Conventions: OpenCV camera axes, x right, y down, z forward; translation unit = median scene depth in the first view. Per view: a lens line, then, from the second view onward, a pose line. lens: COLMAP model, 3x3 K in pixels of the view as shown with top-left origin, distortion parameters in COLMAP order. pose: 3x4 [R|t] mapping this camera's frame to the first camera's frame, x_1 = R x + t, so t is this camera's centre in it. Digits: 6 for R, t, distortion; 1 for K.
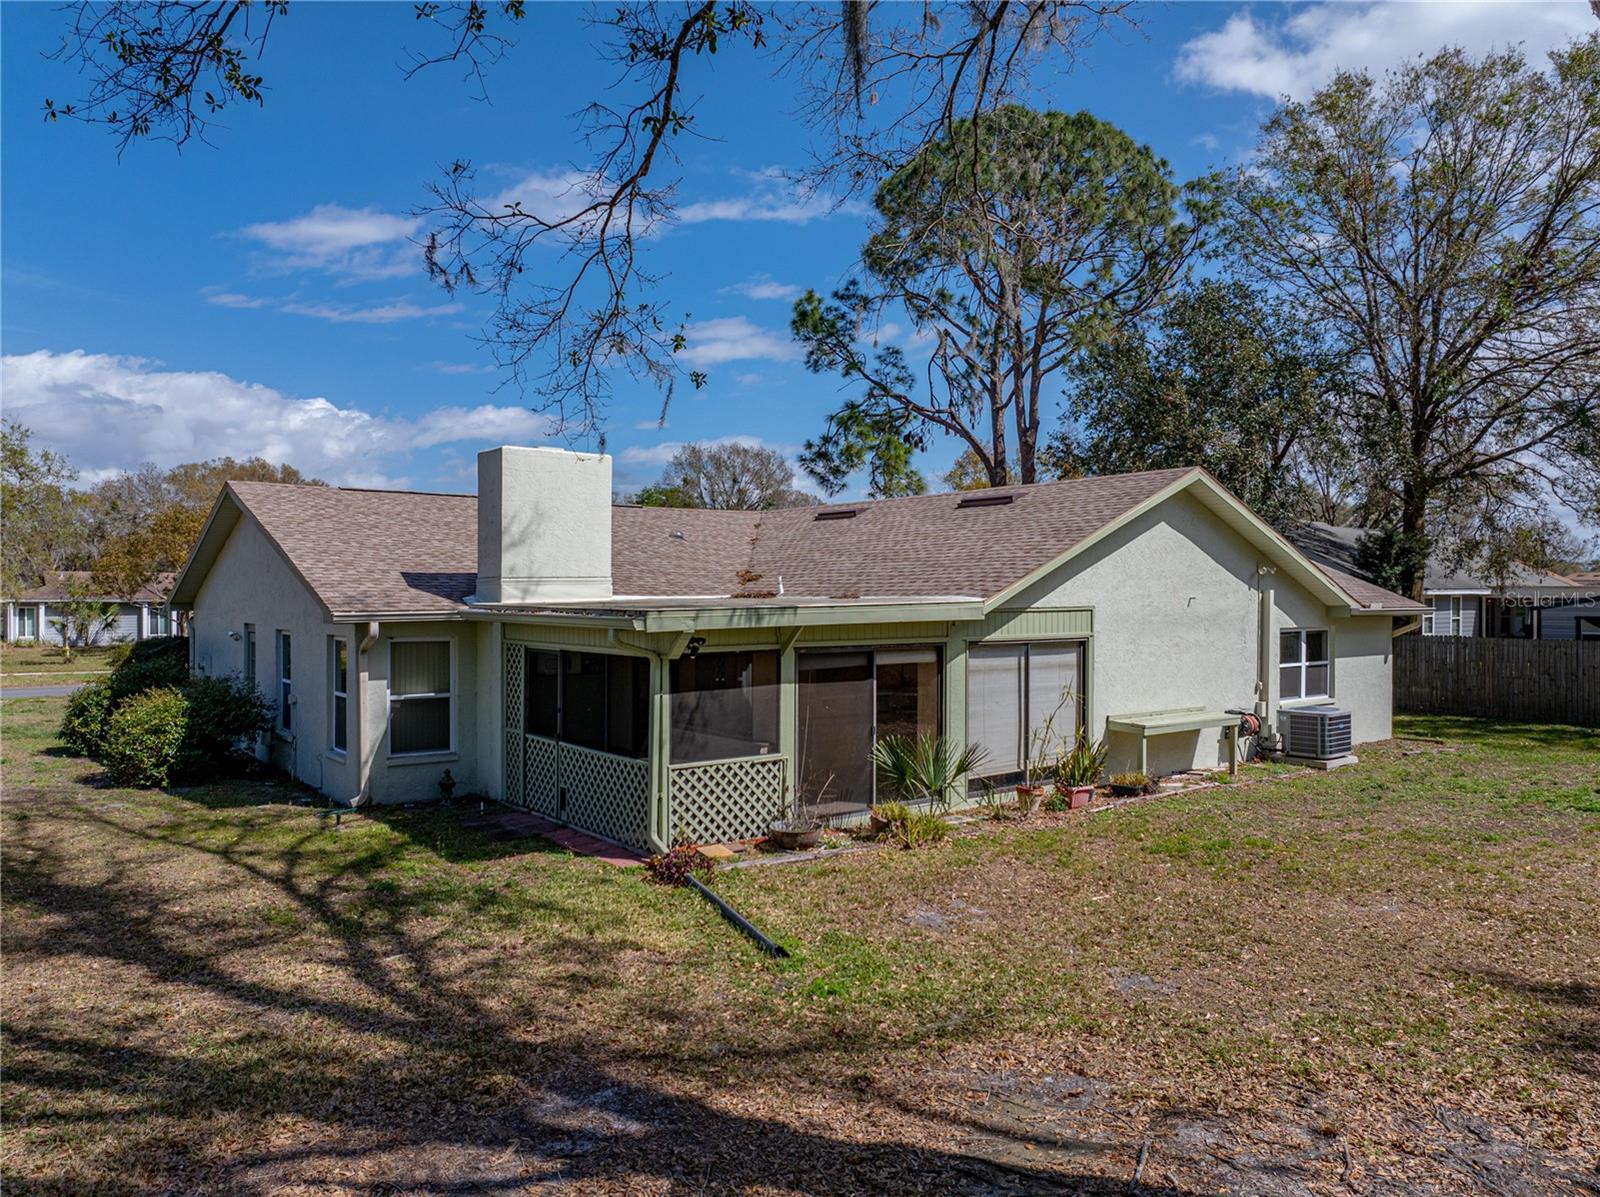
lens RADIAL K [[1125.8, 0, 800.0], [0, 1125.8, 598.5], [0, 0, 1]] dist [-0.027612, 0.008489]
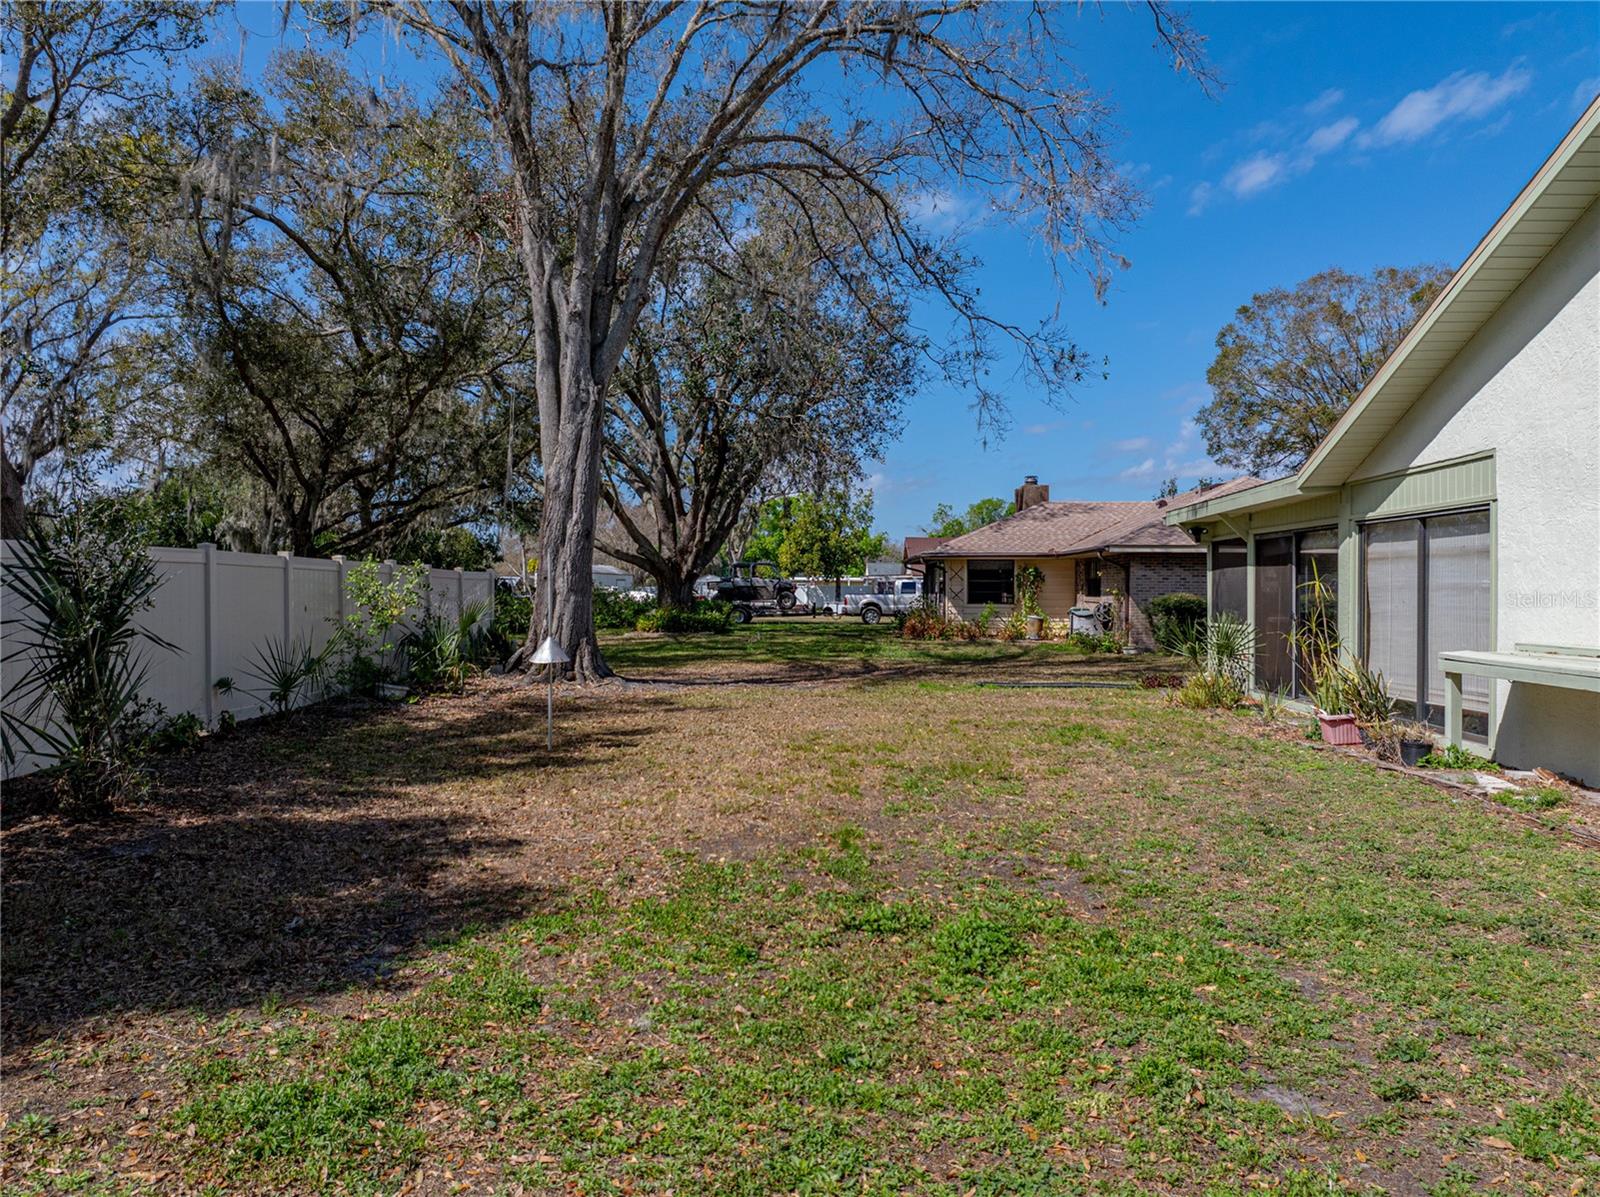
lens RADIAL K [[1127.8, 0, 800.0], [0, 1127.8, 598.5], [0, 0, 1]] dist [-0.017677, 0.002819]
pose [[-0.622717, 0.001570, -0.782445, 0.972087], [-0.006287, 0.999956, 0.007009, 0.085862], [0.782422, 0.009284, -0.622680, 1.125102]]
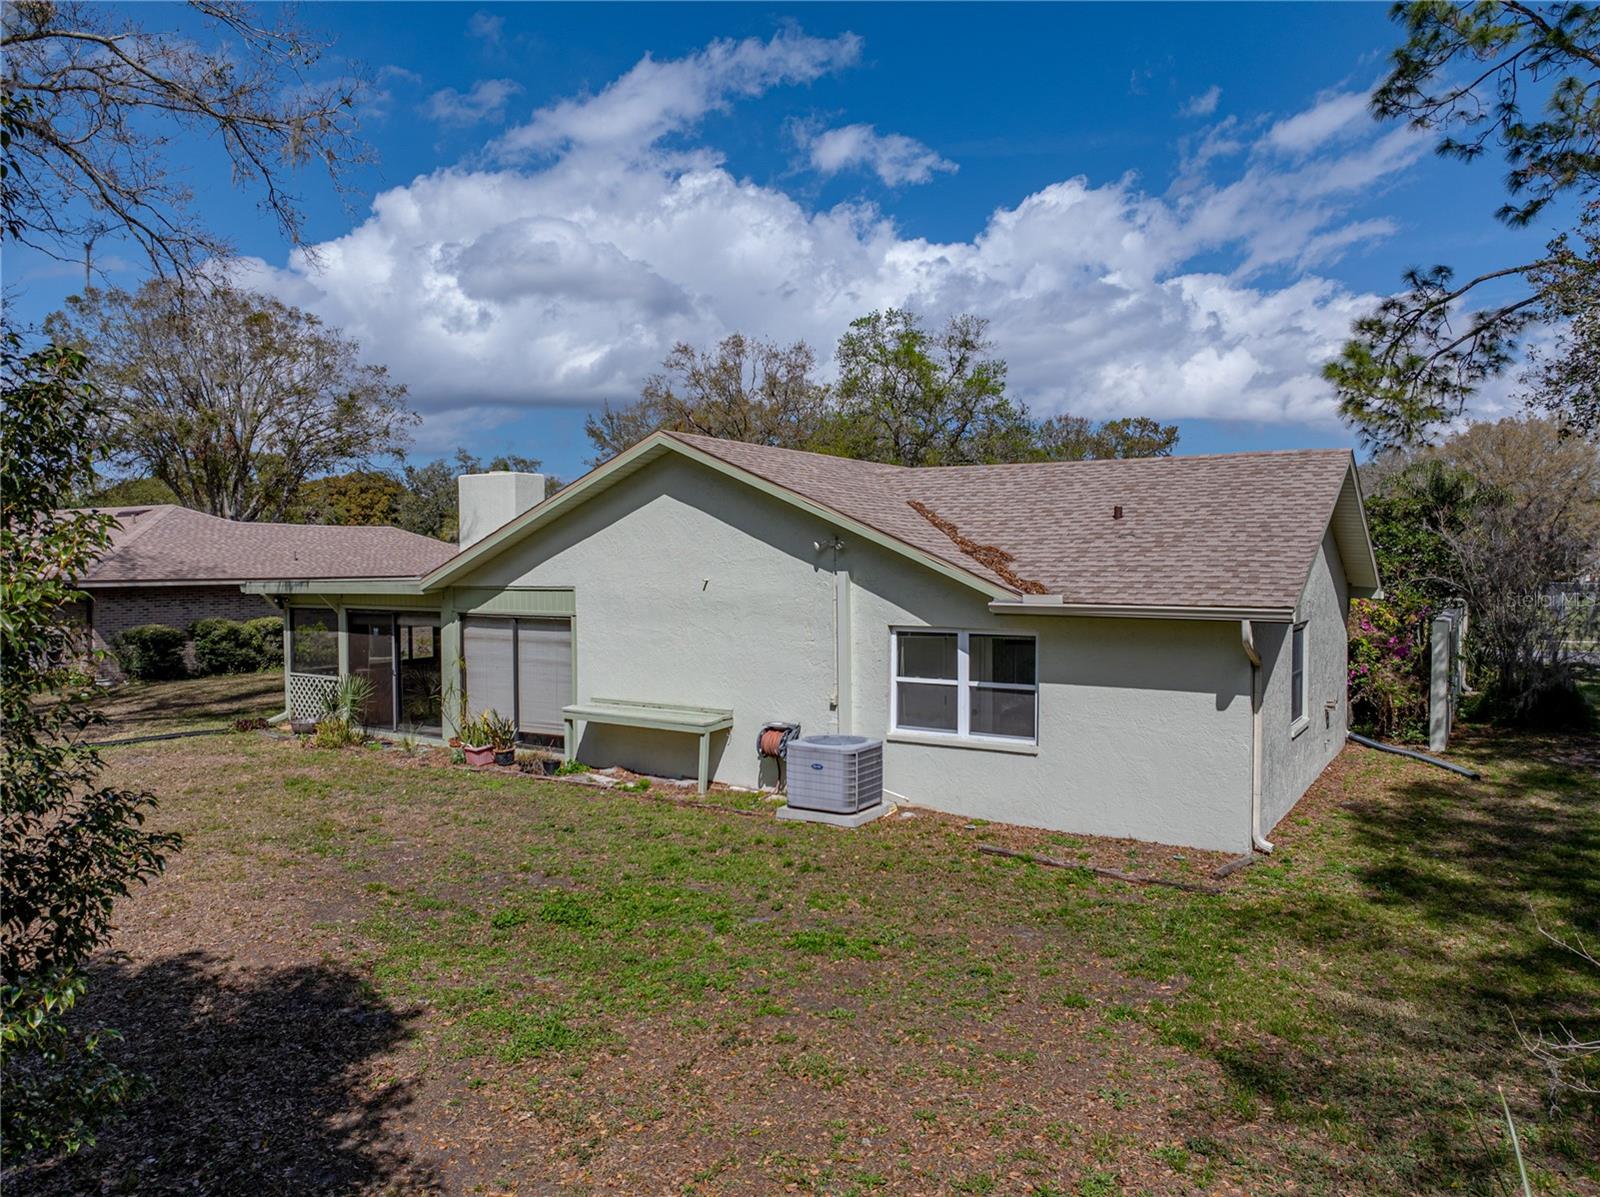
lens RADIAL K [[1132.6, 0, 800.0], [0, 1132.6, 598.5], [0, 0, 1]] dist [-0.027117, -0.004987]
pose [[0.352646, 0.033782, -0.935147, 1.339624], [-0.001828, 0.999371, 0.035413, -0.019293], [0.935755, -0.010779, 0.352486, 0.866602]]
